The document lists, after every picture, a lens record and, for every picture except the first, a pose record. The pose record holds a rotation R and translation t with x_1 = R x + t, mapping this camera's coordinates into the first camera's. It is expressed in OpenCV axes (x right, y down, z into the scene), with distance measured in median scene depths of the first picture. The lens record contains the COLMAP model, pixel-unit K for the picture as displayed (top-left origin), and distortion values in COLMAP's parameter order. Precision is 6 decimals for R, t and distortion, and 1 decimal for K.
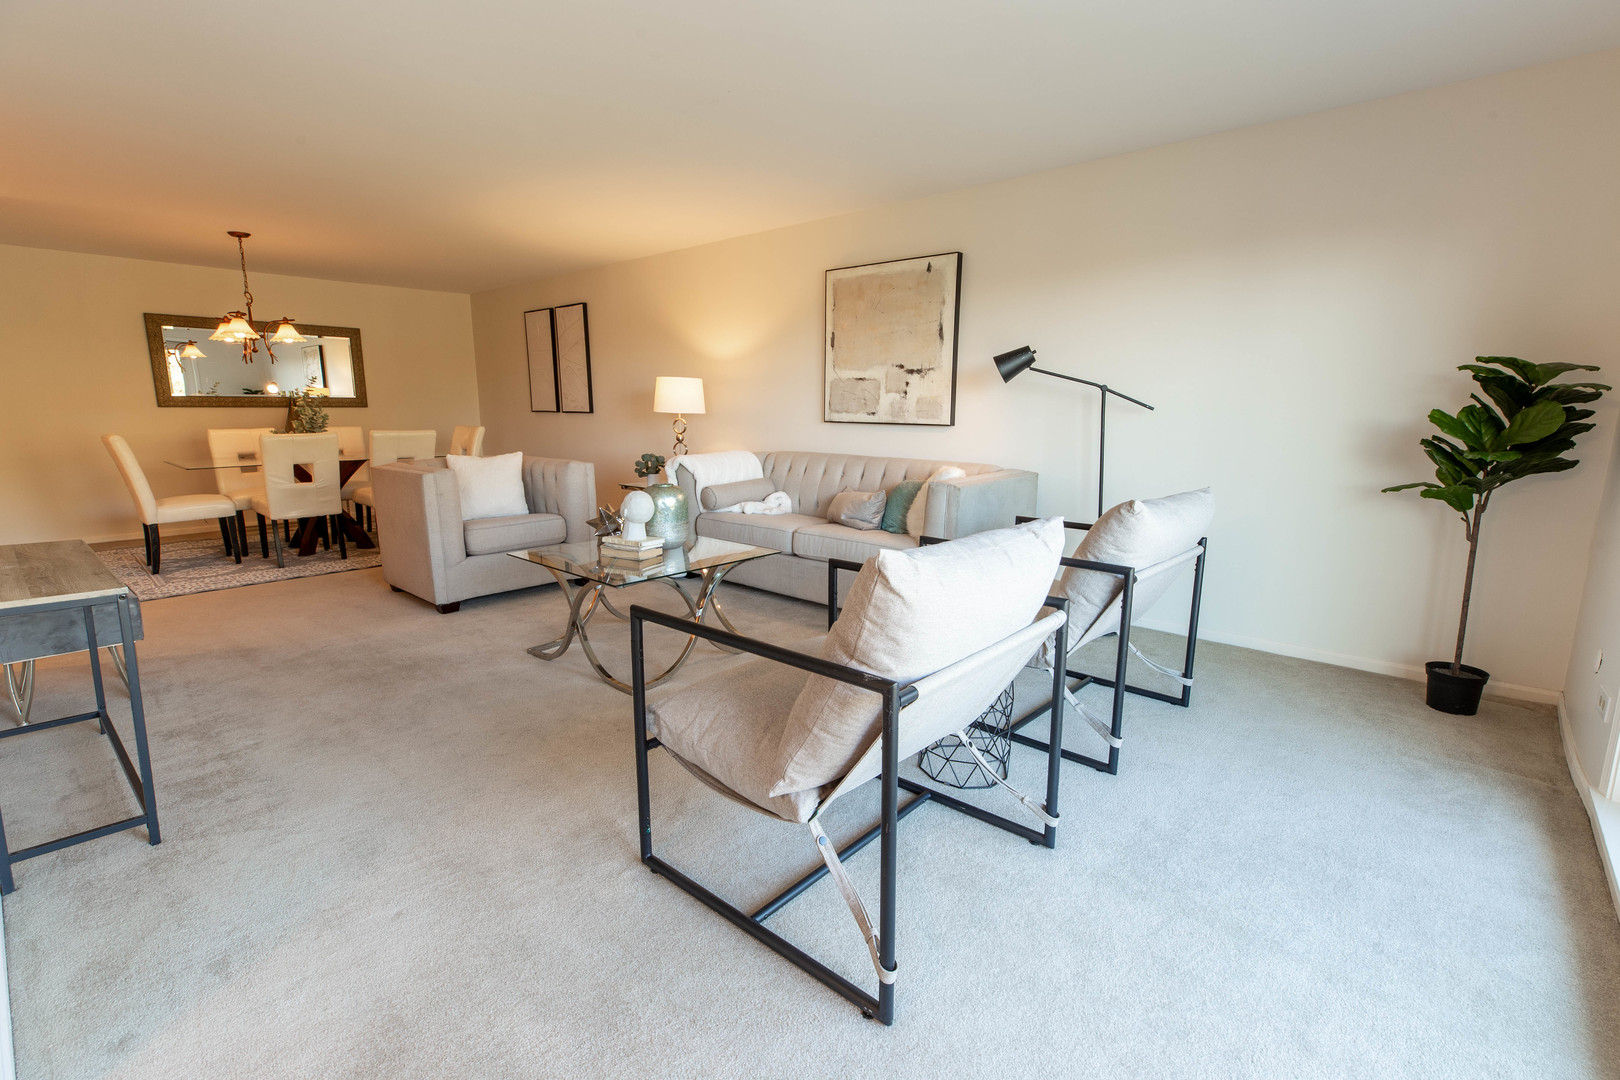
lens RADIAL K [[749.3, 0, 825.7], [0, 749.3, 541.3], [0, 0, 1]] dist [-0.004242, -0.000415]
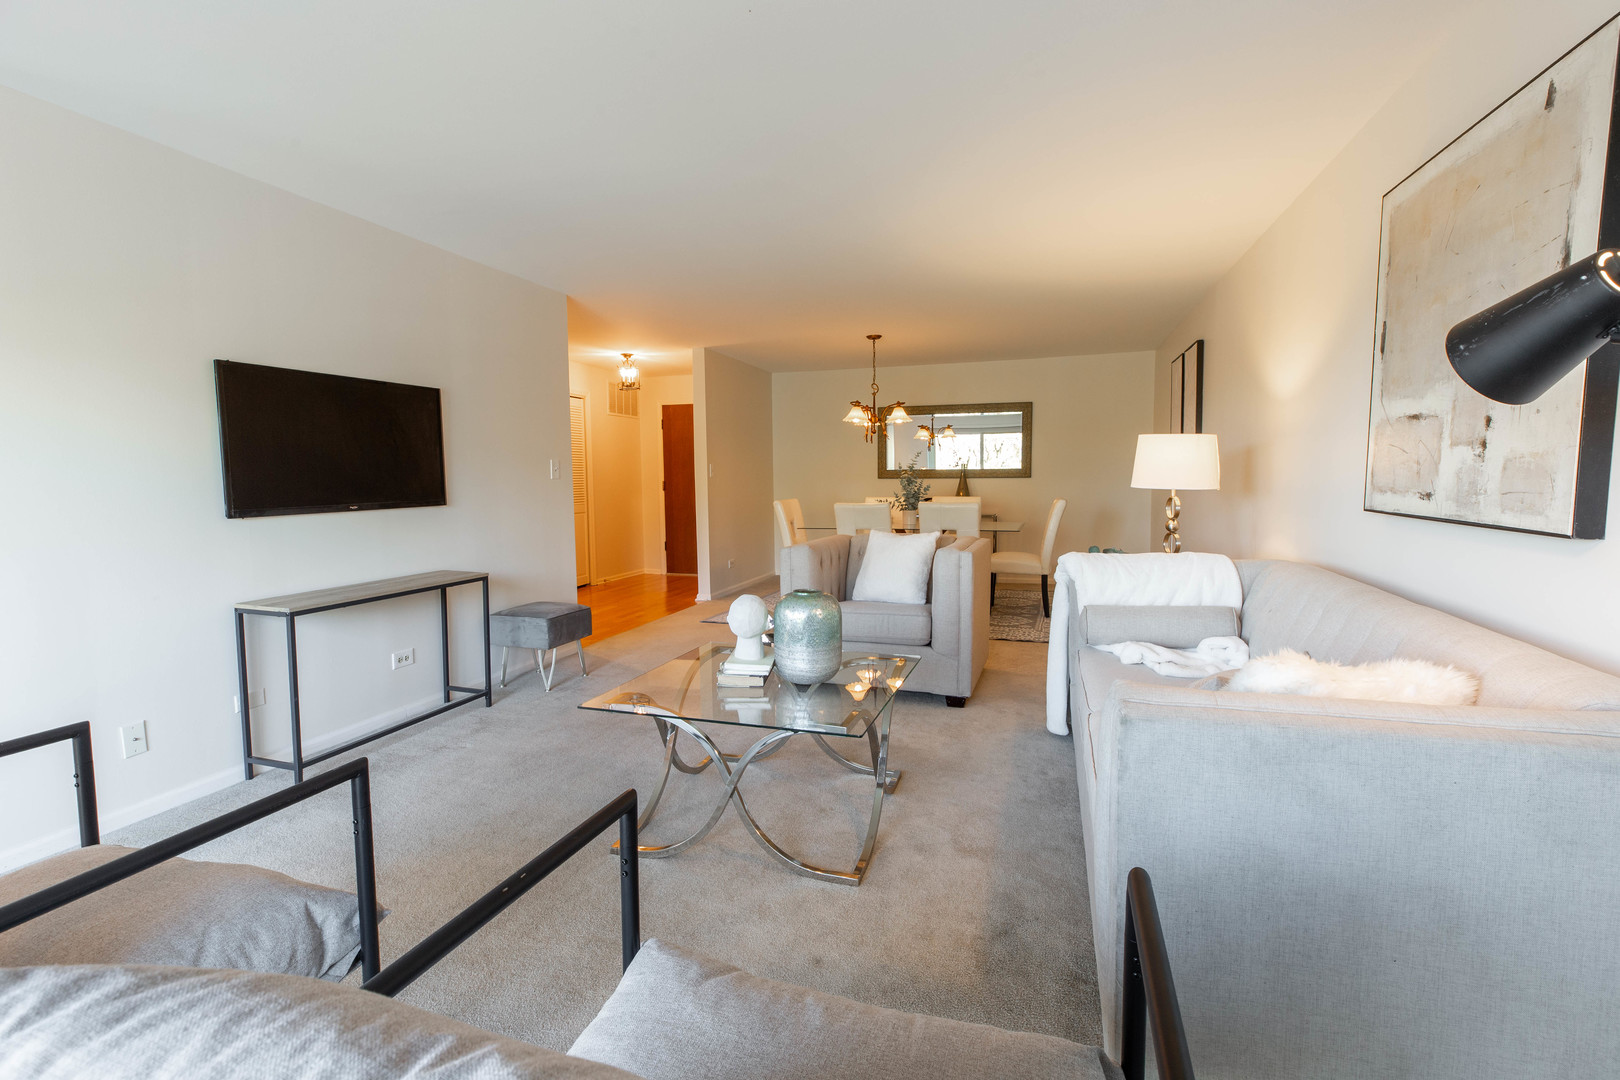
lens RADIAL K [[740.0, 0, 808.1], [0, 740.0, 532.9], [0, 0, 1]] dist [0.002402, 0.000805]
pose [[0.384958, 0.066077, -0.920566, 0.307671], [-0.155270, 0.987854, 0.005976, -0.096455], [0.909779, 0.140636, 0.390542, 0.512444]]
